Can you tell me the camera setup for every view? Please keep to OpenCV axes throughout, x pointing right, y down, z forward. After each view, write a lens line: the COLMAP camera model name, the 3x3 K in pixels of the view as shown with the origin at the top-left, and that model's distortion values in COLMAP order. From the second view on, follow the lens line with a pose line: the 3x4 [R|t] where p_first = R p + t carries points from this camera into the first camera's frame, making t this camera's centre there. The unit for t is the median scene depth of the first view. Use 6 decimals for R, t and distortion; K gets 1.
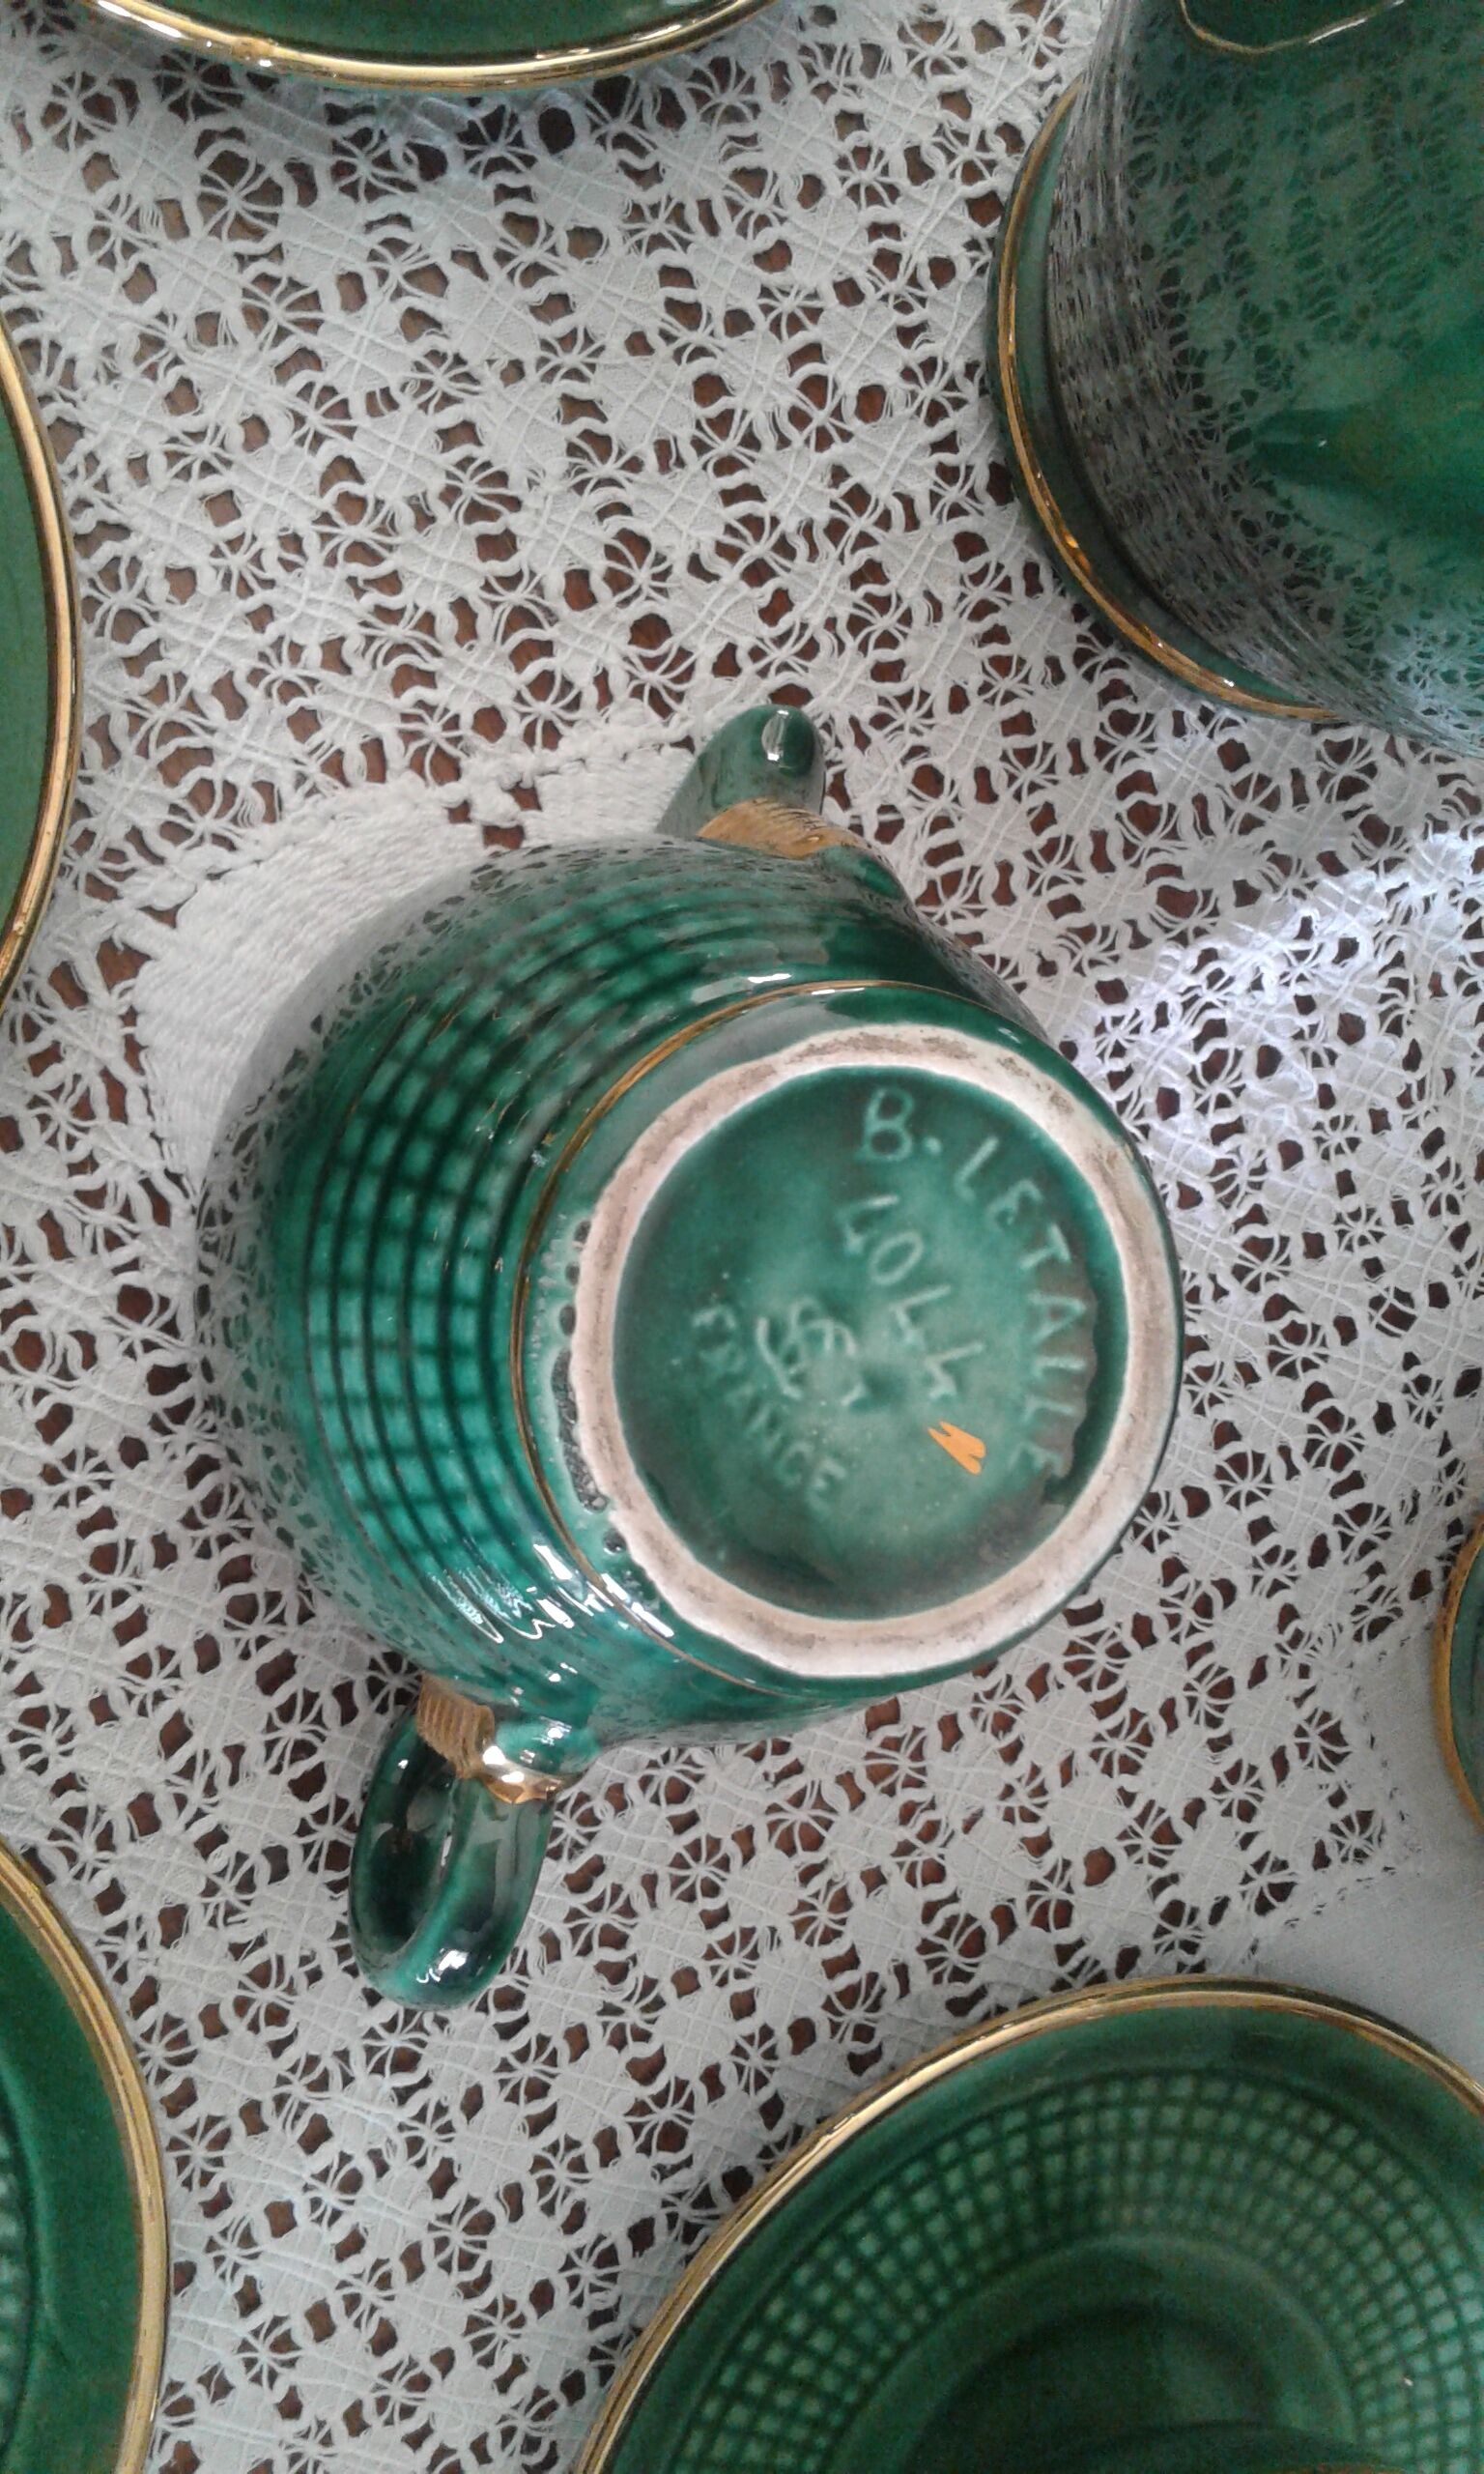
lens RADIAL K [[2343.7, 0, 739.7], [0, 2343.7, 1211.9], [0, 0, 1]] dist [0.114165, -0.291181]
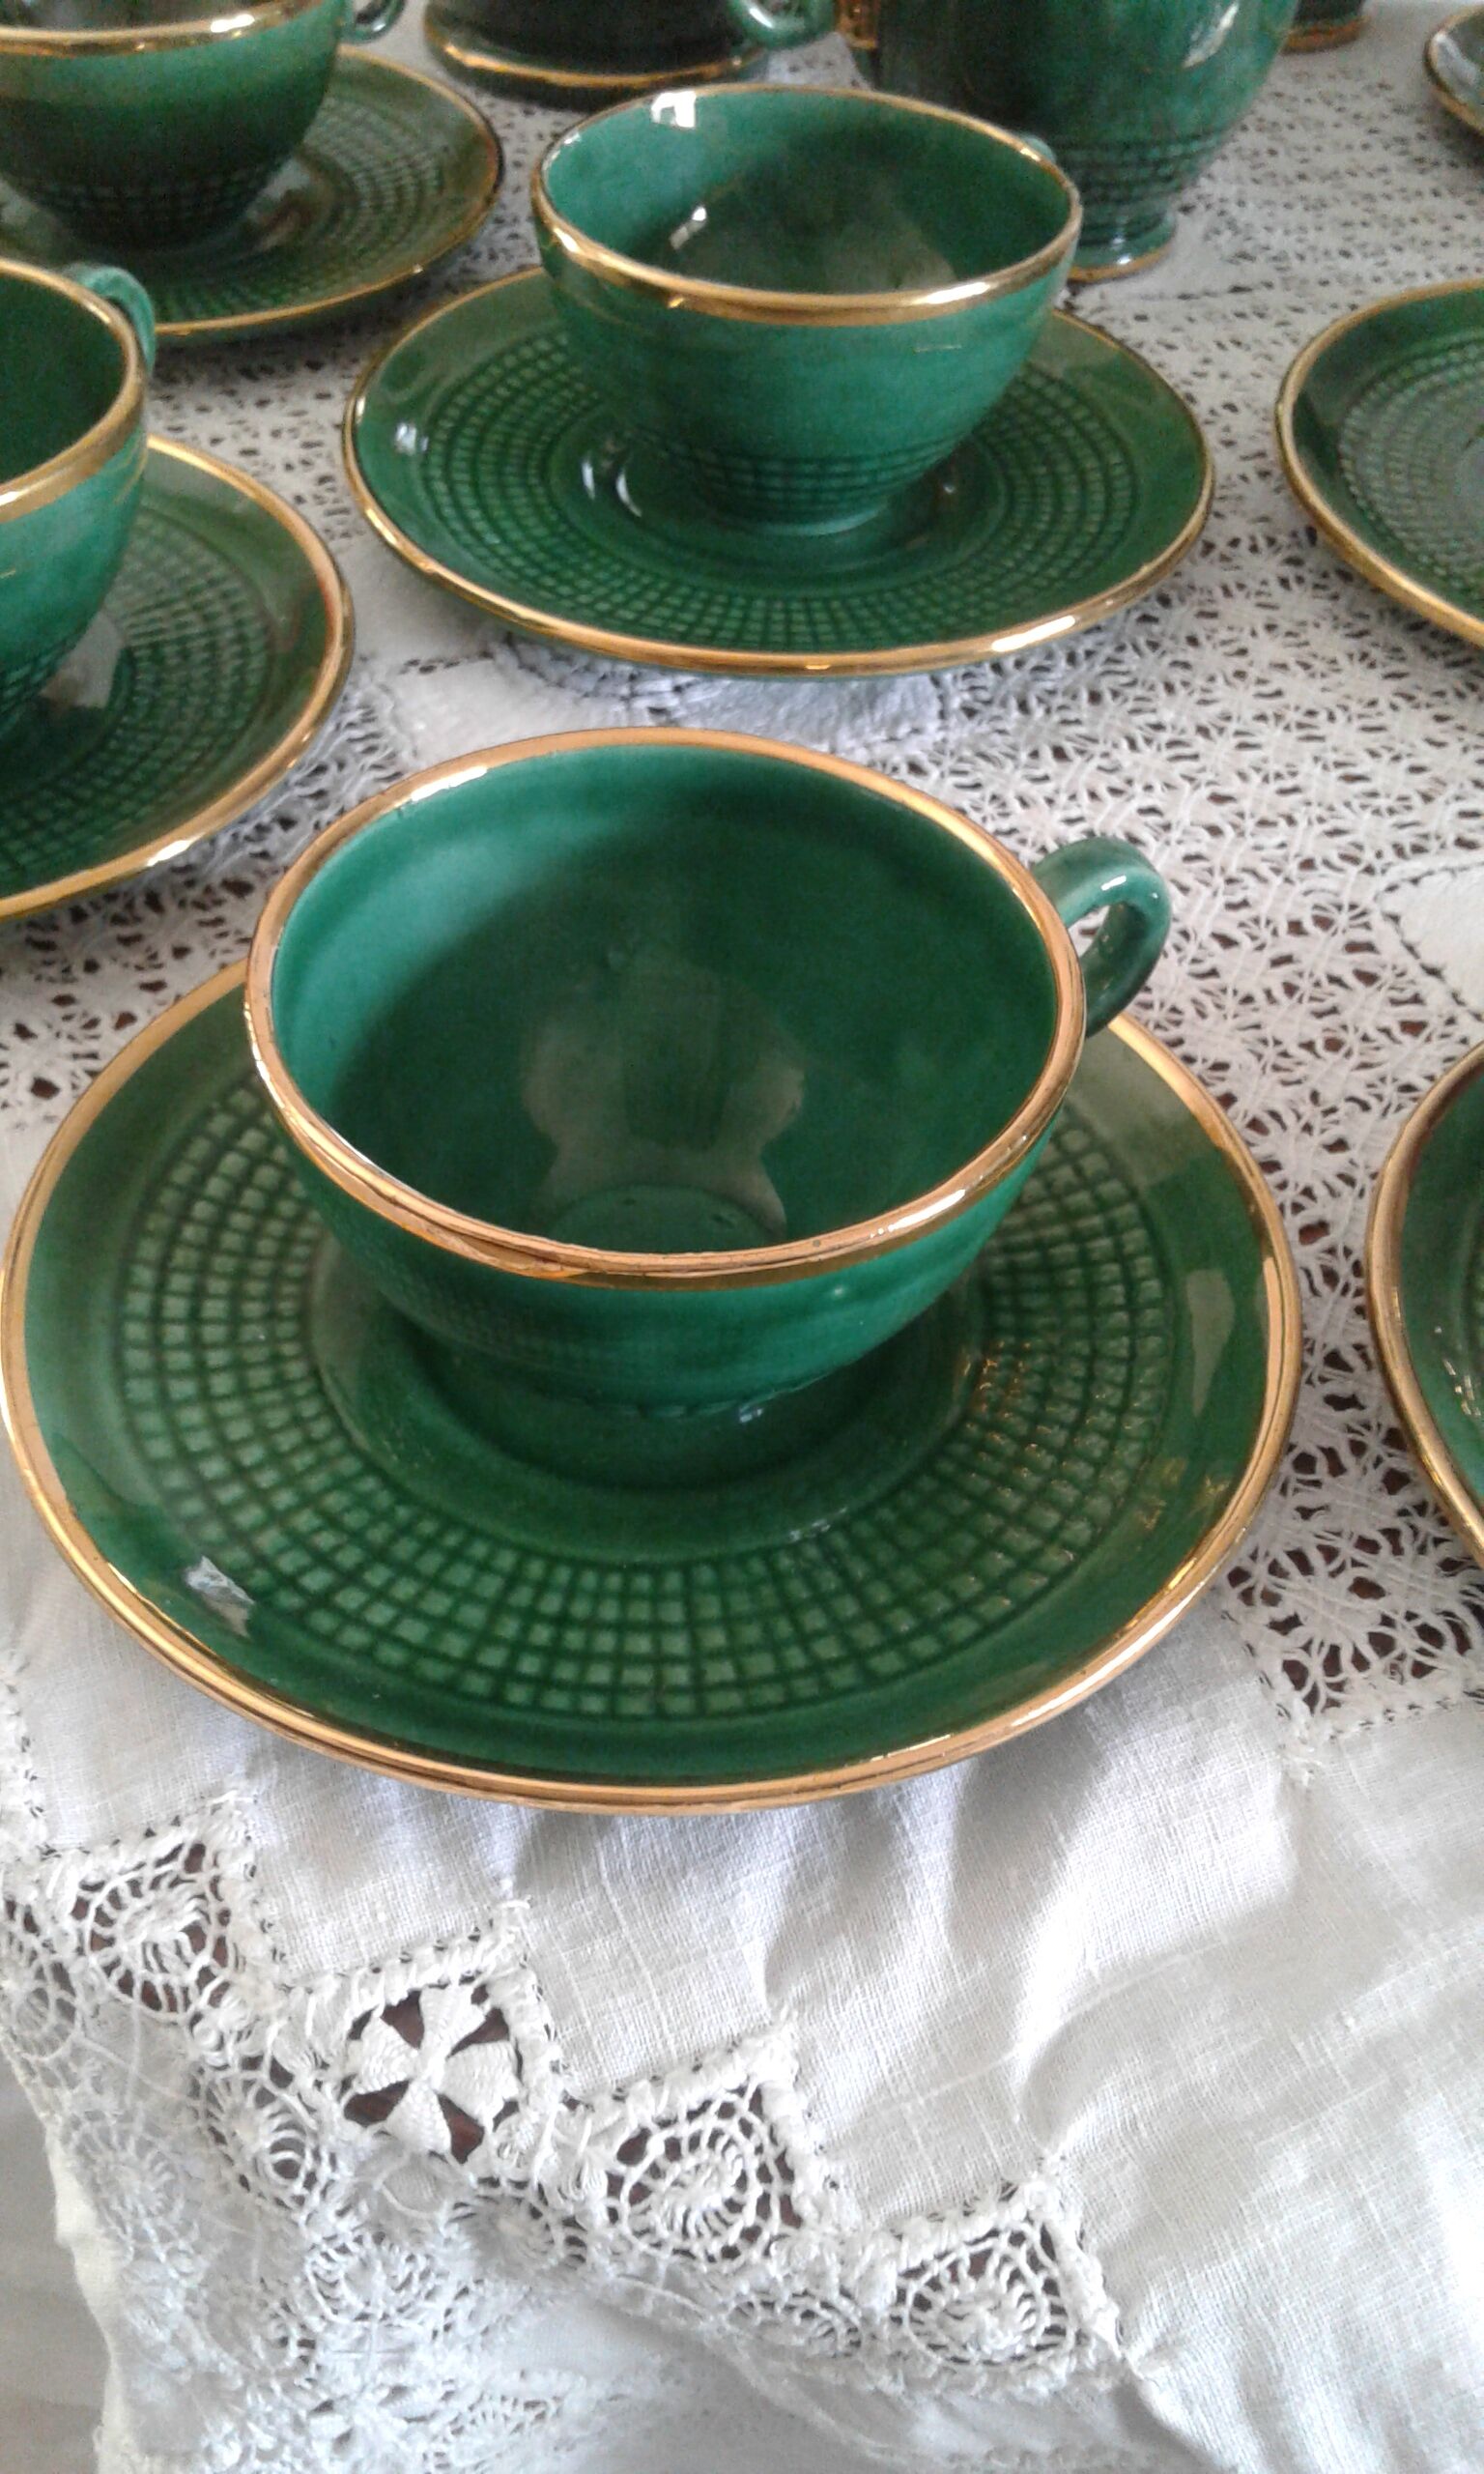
lens RADIAL K [[2372.4, 0, 742.0], [0, 2372.4, 1237.0], [0, 0, 1]] dist [0.110232, -0.308203]
pose [[0.030893, -0.912903, 0.407006, -1.631043], [0.998575, 0.010463, -0.052327, -0.134479], [0.043511, 0.408042, 0.911926, -0.454800]]
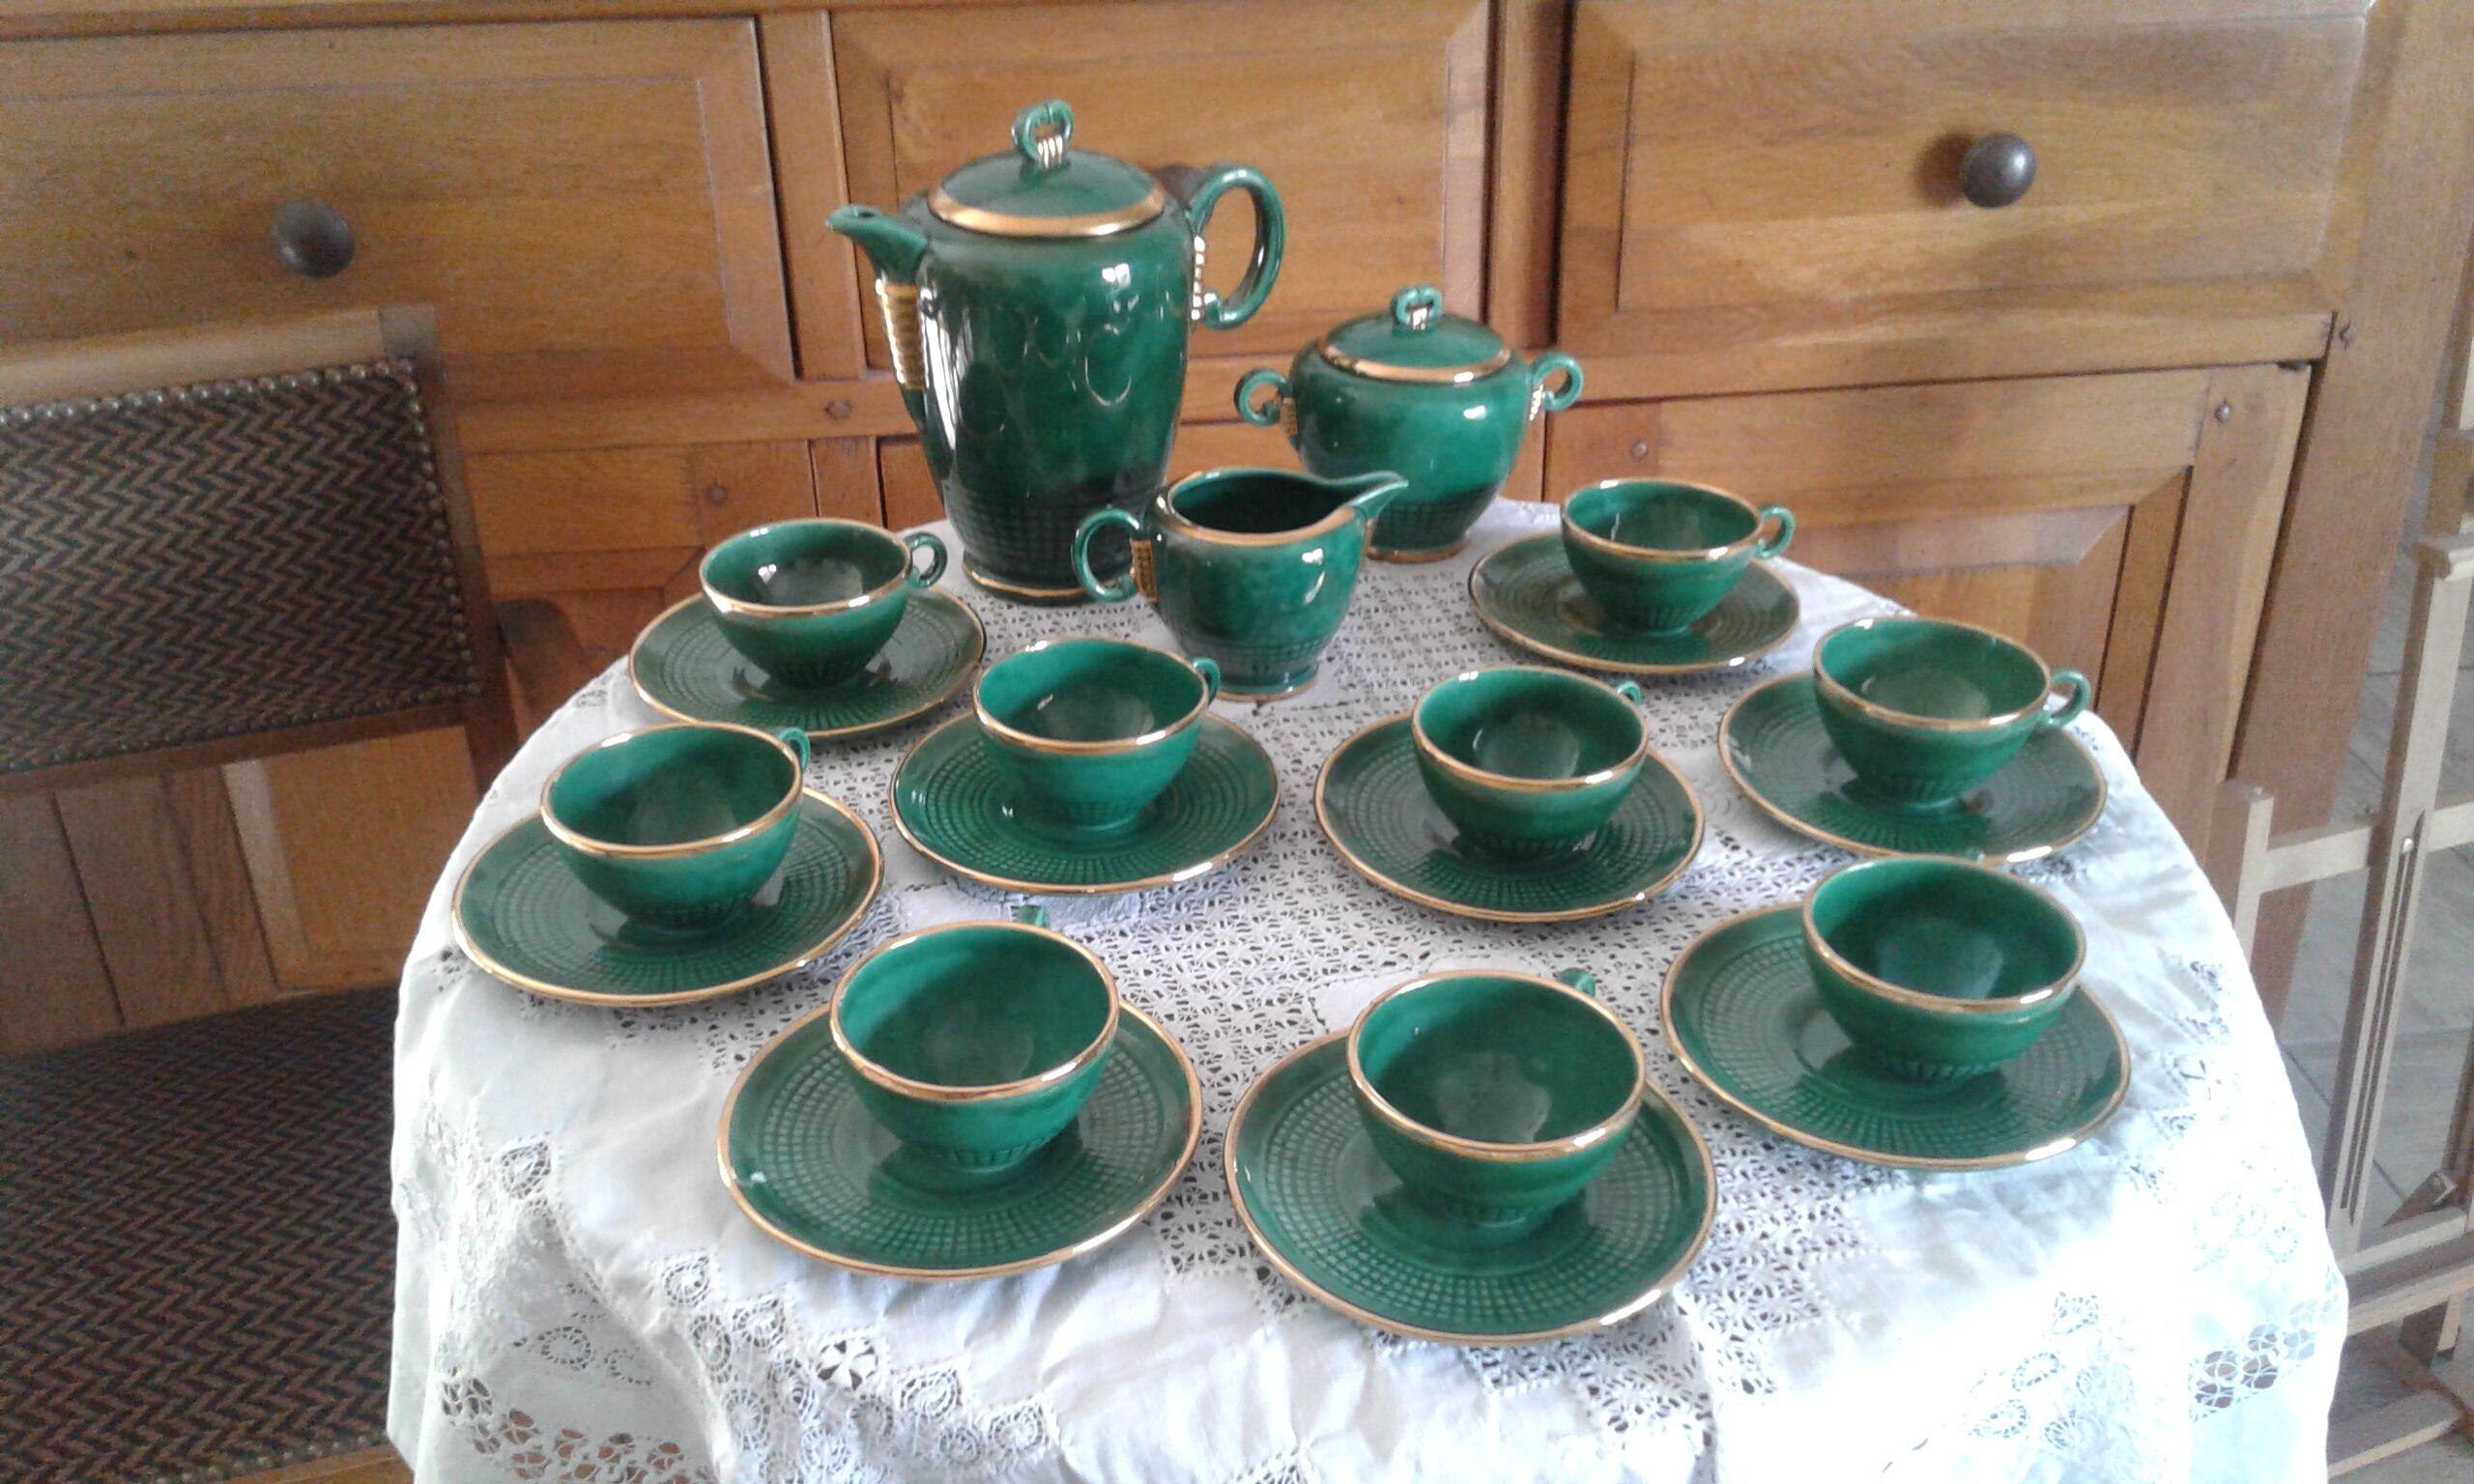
lens RADIAL K [[2291.2, 0, 1255.7], [0, 2291.2, 757.3], [0, 0, 1]] dist [0.099206, -0.216726]
pose [[0.067183, -0.773863, 0.629780, -2.571490], [0.994586, 0.001791, -0.103899, 0.396844], [0.079276, 0.633350, 0.769794, -1.822349]]
